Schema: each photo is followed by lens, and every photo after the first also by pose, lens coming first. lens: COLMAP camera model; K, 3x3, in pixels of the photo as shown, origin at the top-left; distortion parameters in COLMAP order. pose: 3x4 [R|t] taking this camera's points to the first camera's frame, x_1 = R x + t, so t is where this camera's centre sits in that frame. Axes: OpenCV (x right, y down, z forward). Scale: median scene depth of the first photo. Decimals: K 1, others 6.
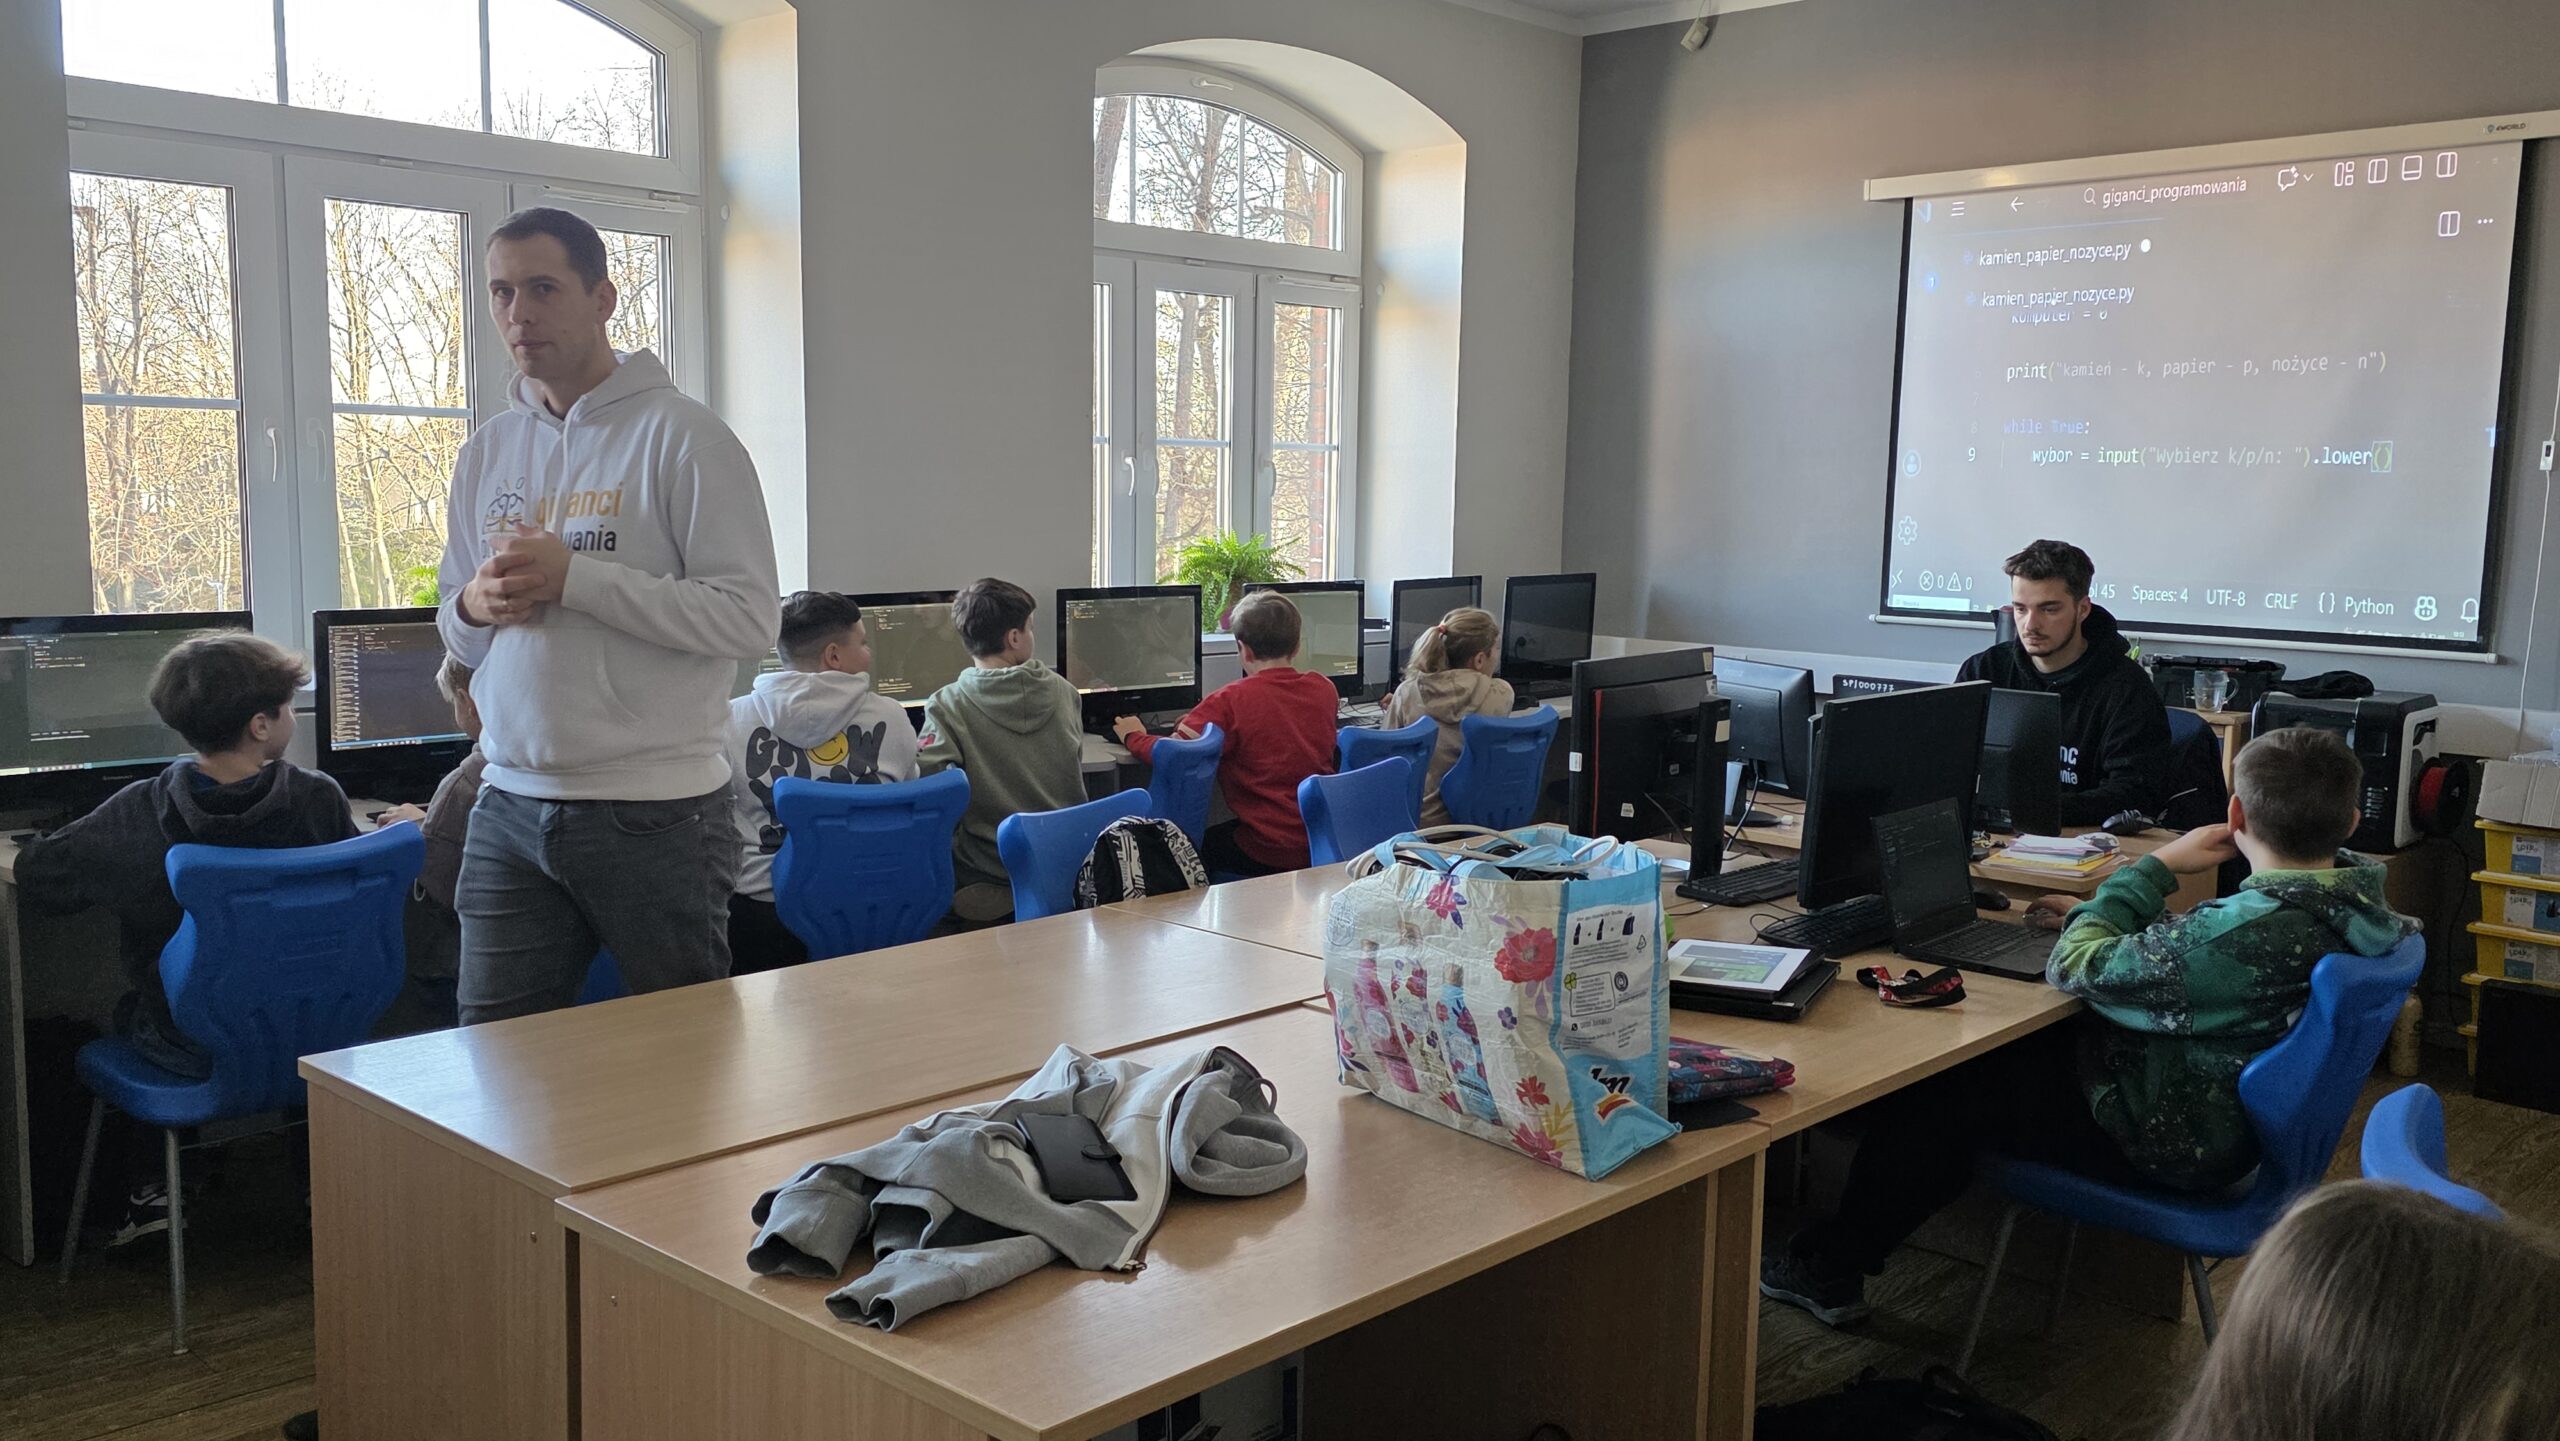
lens RADIAL K [[2009.1, 0, 1280.0], [0, 2009.1, 720.5], [0, 0, 1]] dist [0.000499, 0.000559]
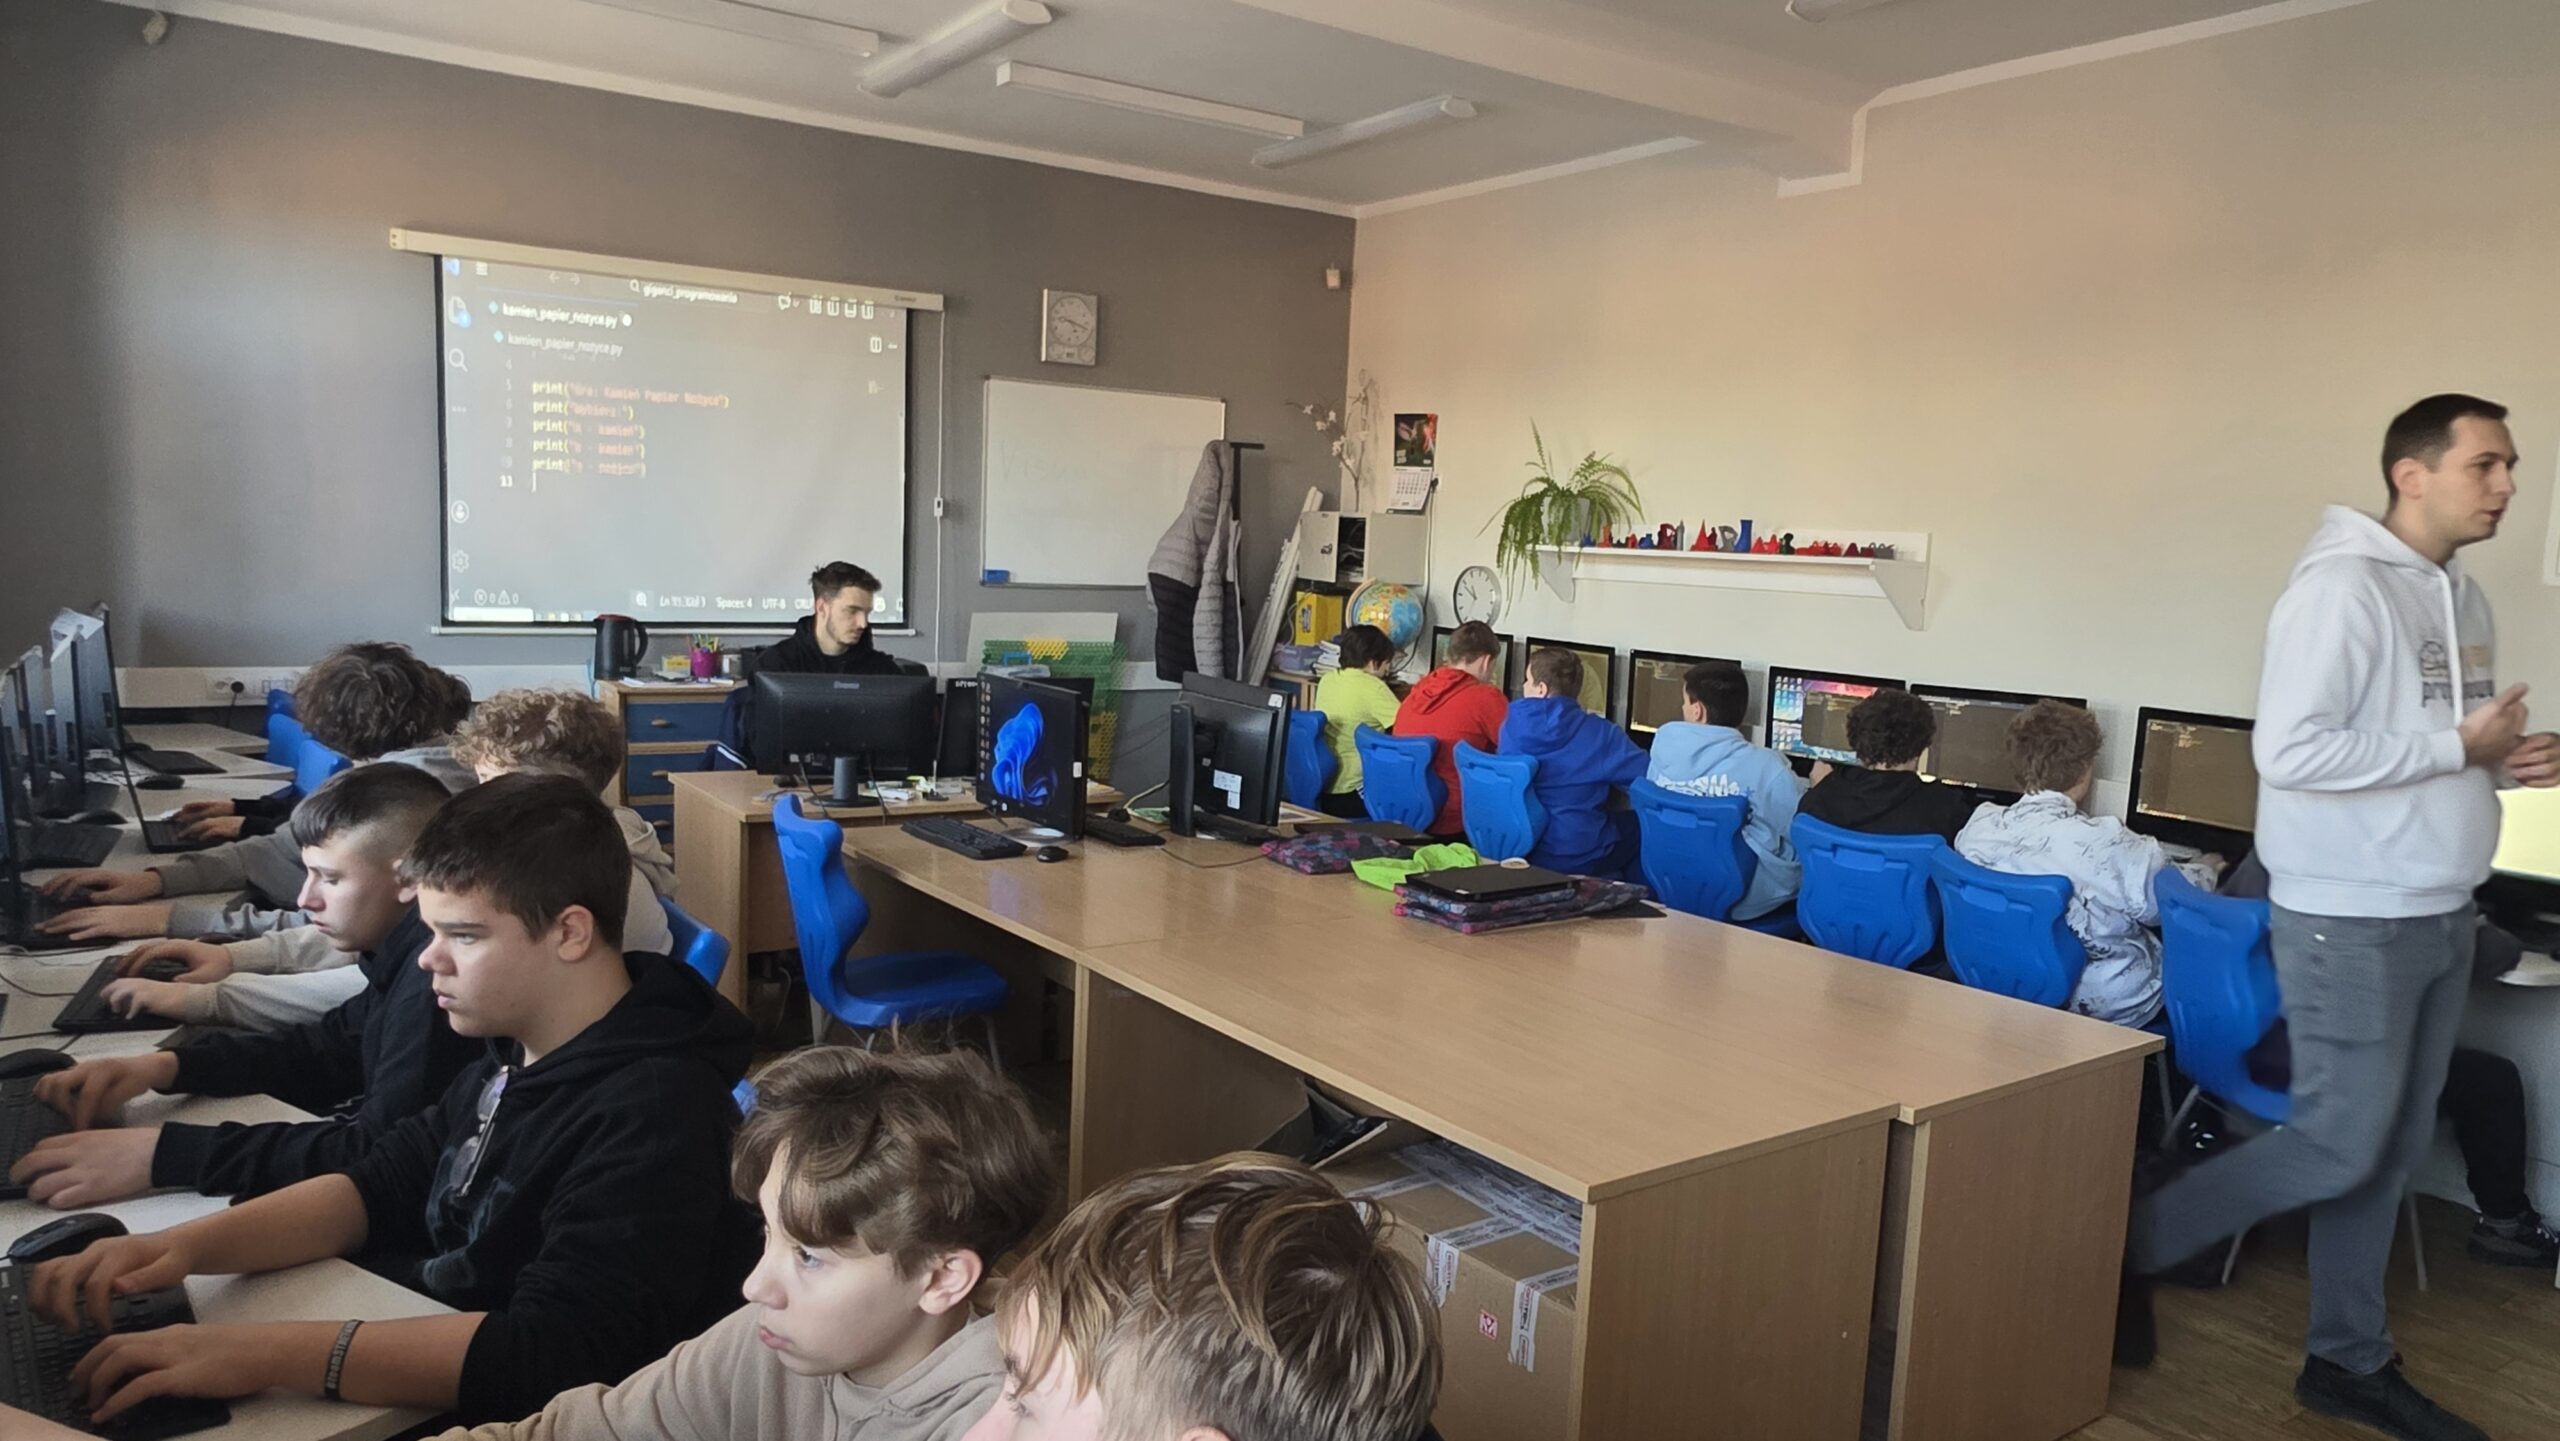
lens RADIAL K [[1522.8, 0, 1280.0], [0, 1522.8, 720.5], [0, 0, 1]] dist [-0.000477, -0.000417]
pose [[0.250812, -0.116028, 0.961057, -0.438344], [0.080147, 0.991871, 0.098832, -0.051374], [-0.964712, 0.052238, 0.258073, 0.360912]]
